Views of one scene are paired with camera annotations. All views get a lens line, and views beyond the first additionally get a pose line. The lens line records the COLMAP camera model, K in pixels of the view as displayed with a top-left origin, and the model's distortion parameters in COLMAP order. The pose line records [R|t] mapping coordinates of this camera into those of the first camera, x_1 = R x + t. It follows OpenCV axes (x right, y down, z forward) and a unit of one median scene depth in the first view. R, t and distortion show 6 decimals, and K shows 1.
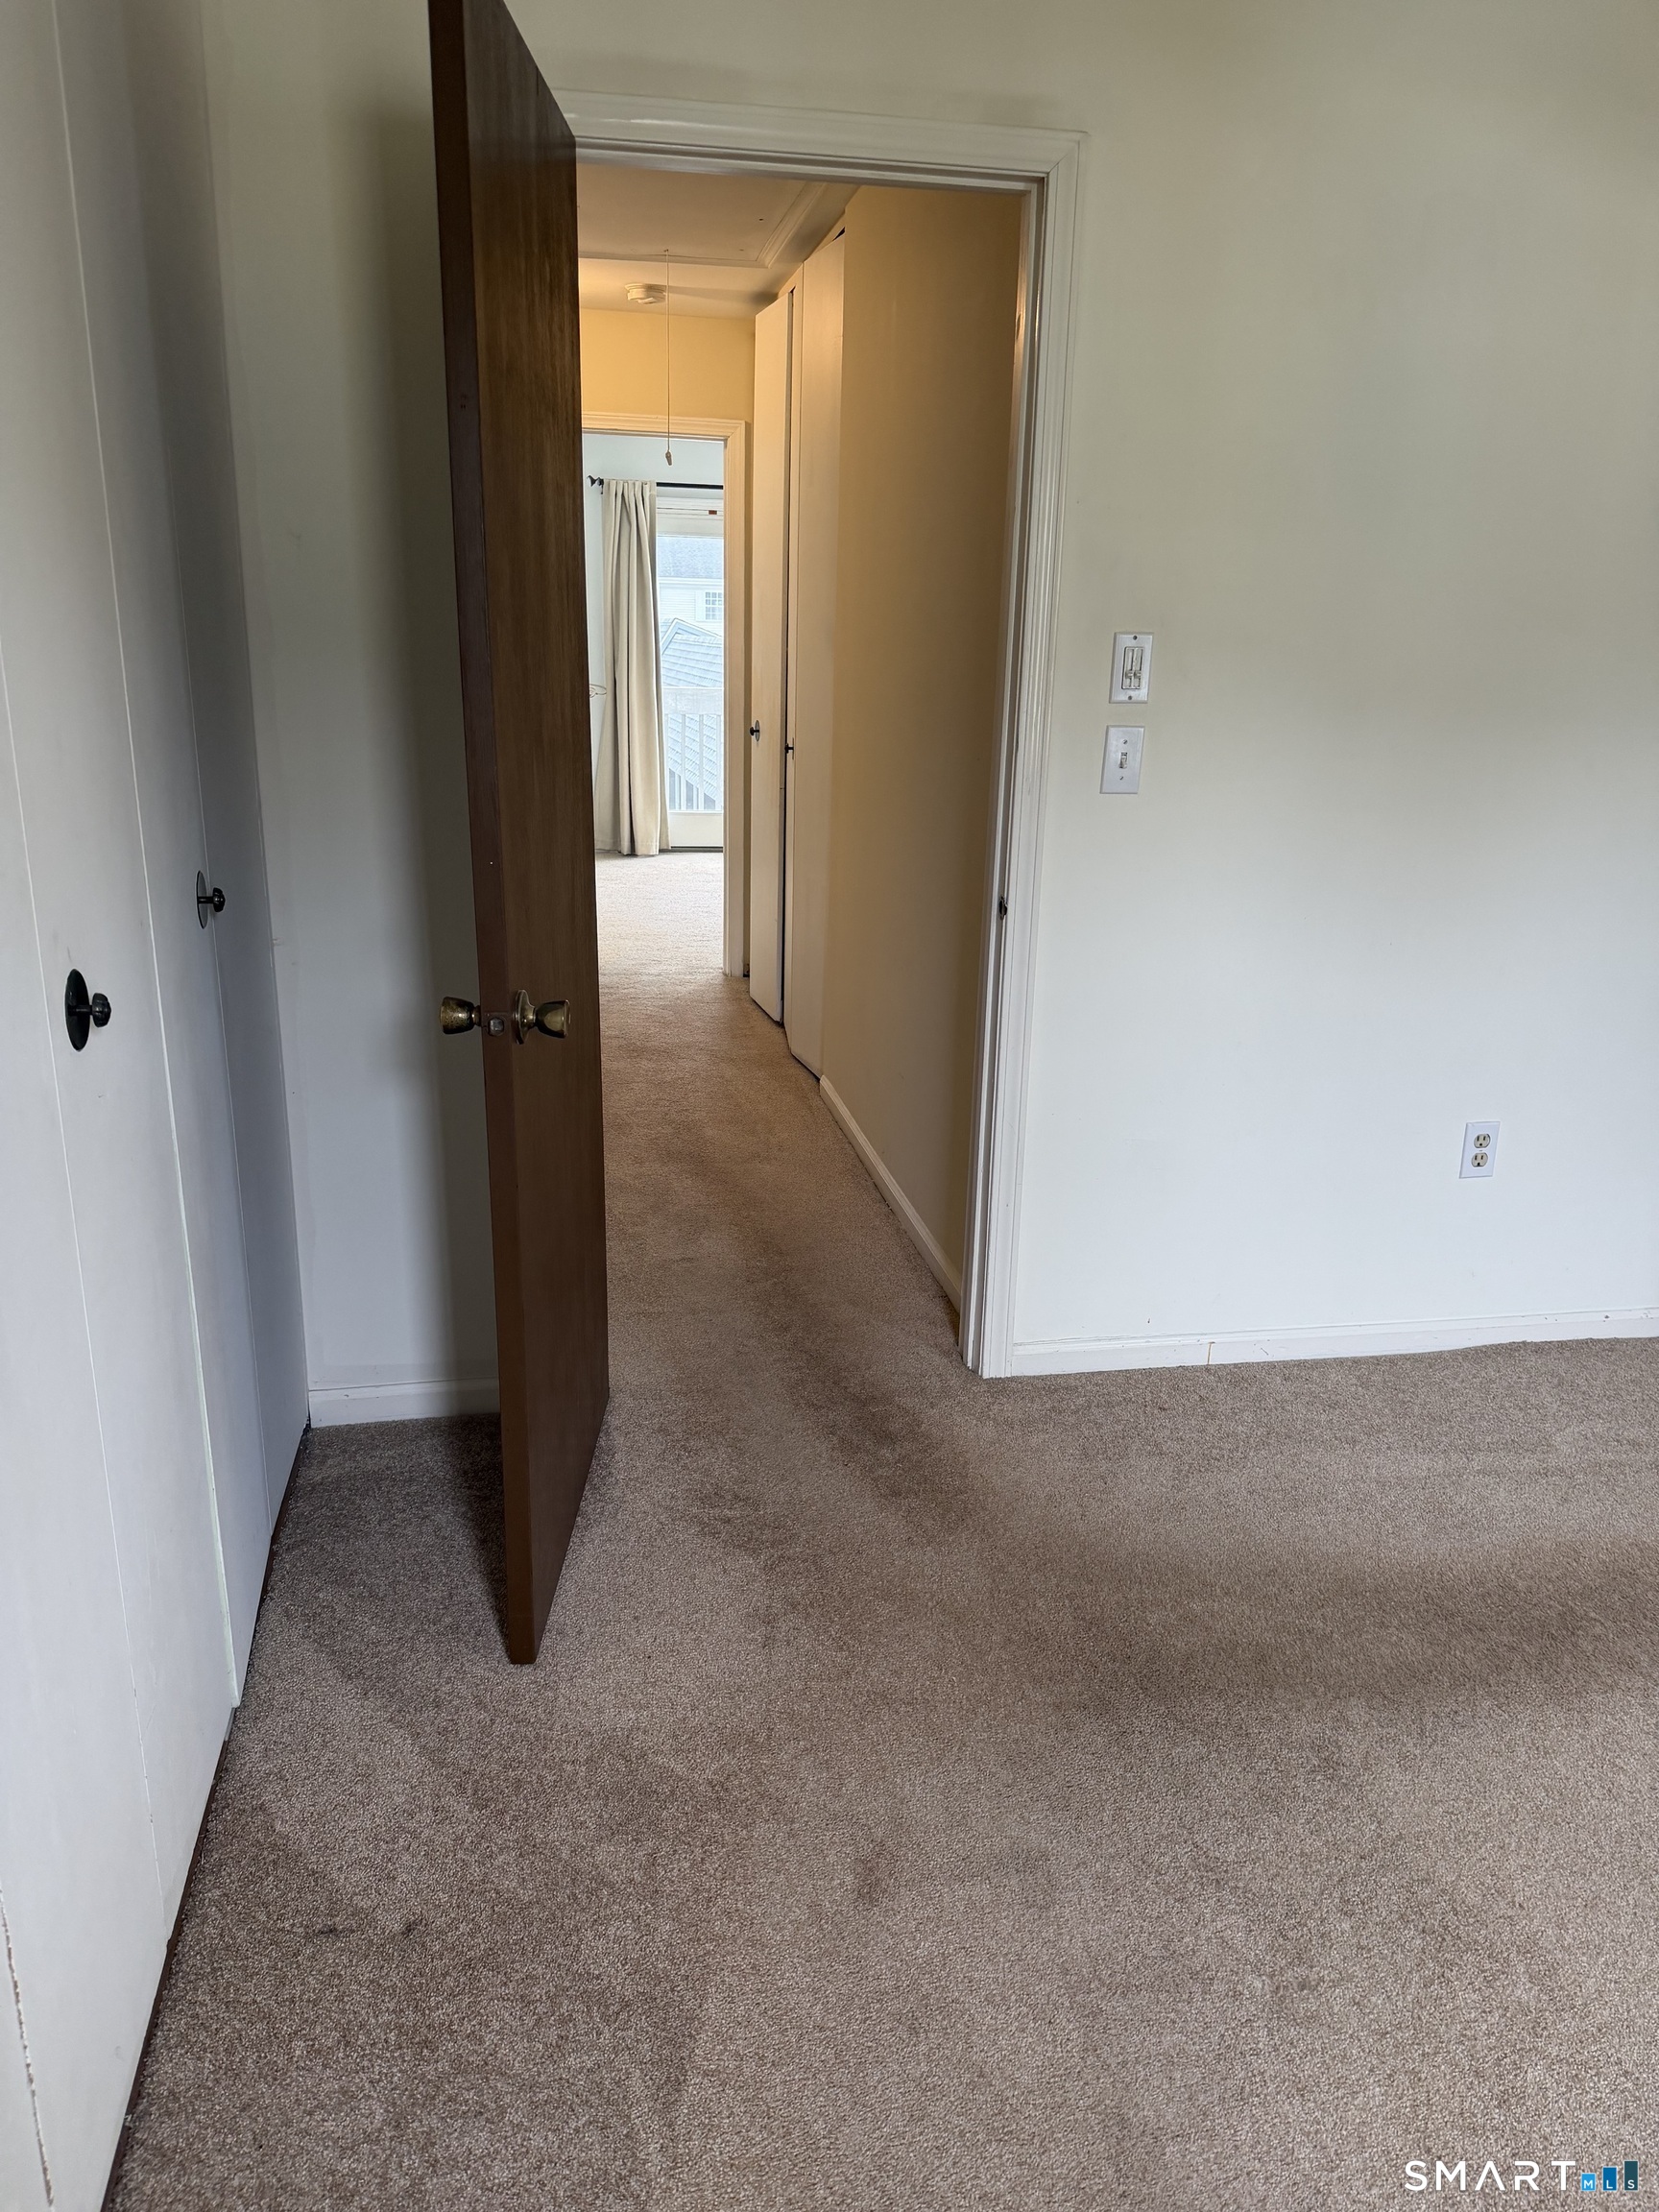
lens RADIAL K [[1565.1, 0, 825.4], [0, 1565.1, 1108.1], [0, 0, 1]] dist [0.059624, -0.080507]
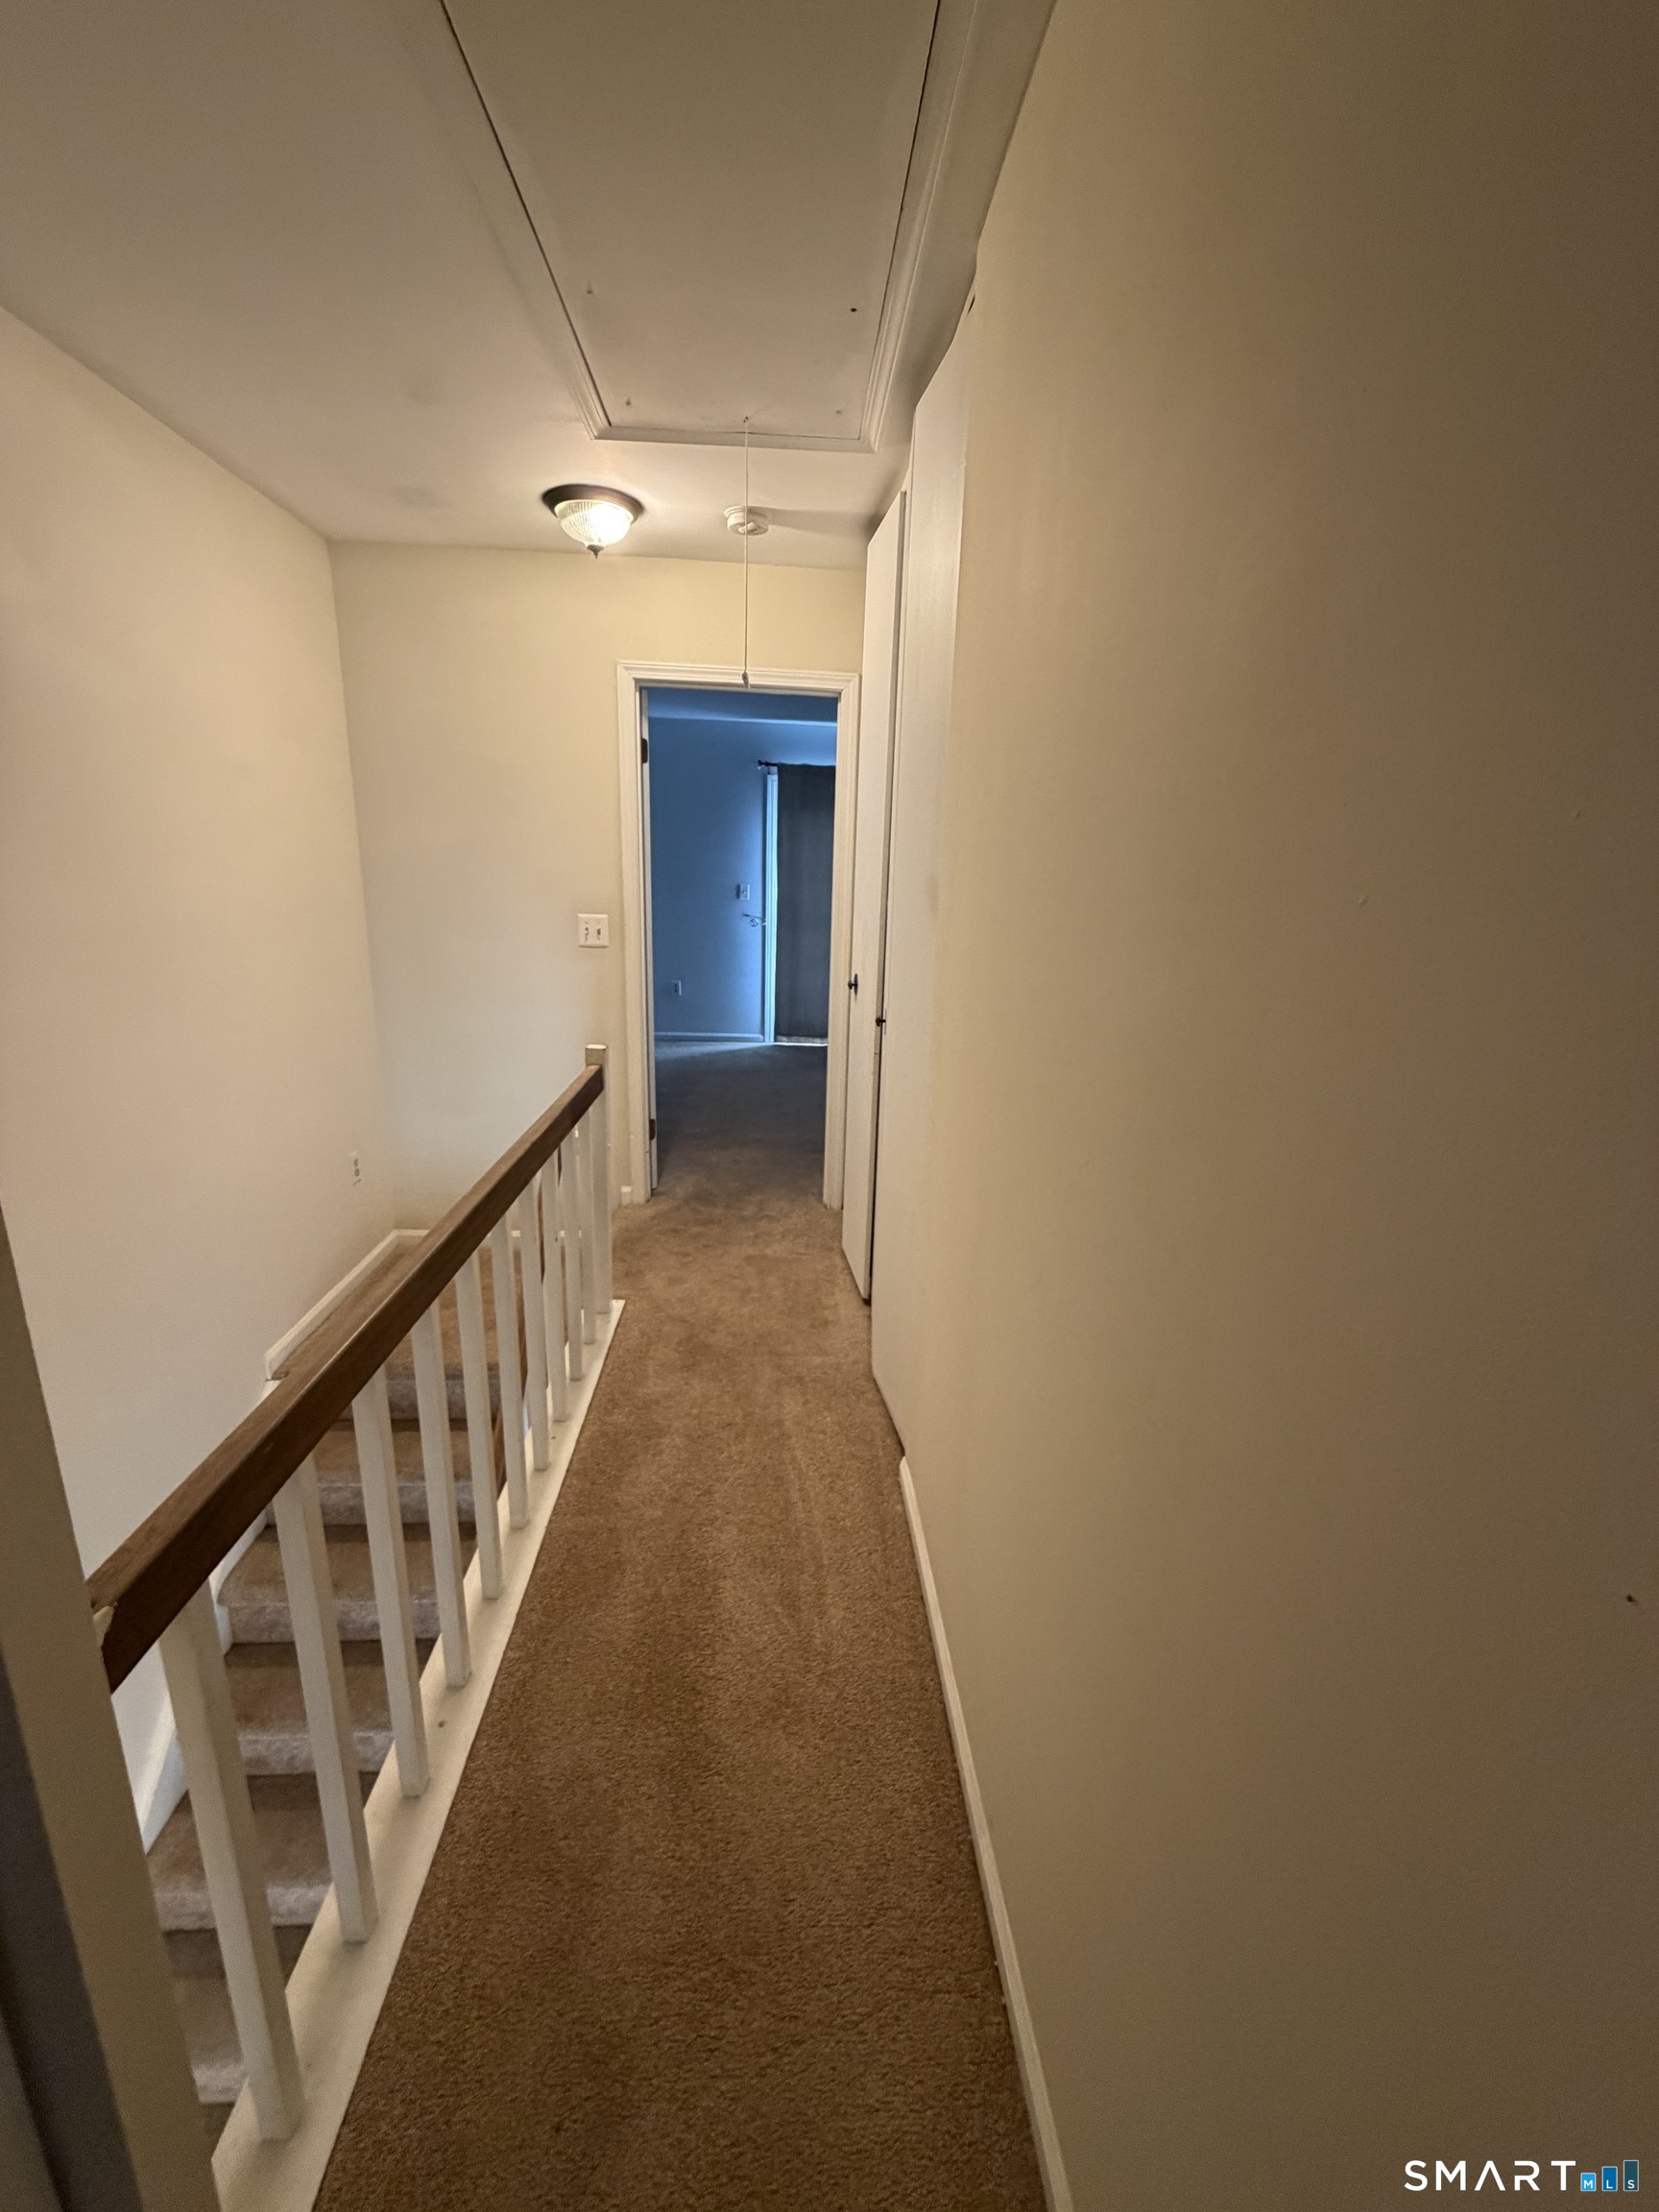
lens RADIAL K [[884.6, 0, 829.5], [0, 884.6, 1106.0], [0, 0, 1]] dist [0.005920, 0.000151]
pose [[0.992629, 0.036120, -0.115688, 0.005856], [-0.041798, 0.998019, -0.047031, -0.156380], [0.113760, 0.051520, 0.992172, 0.519175]]
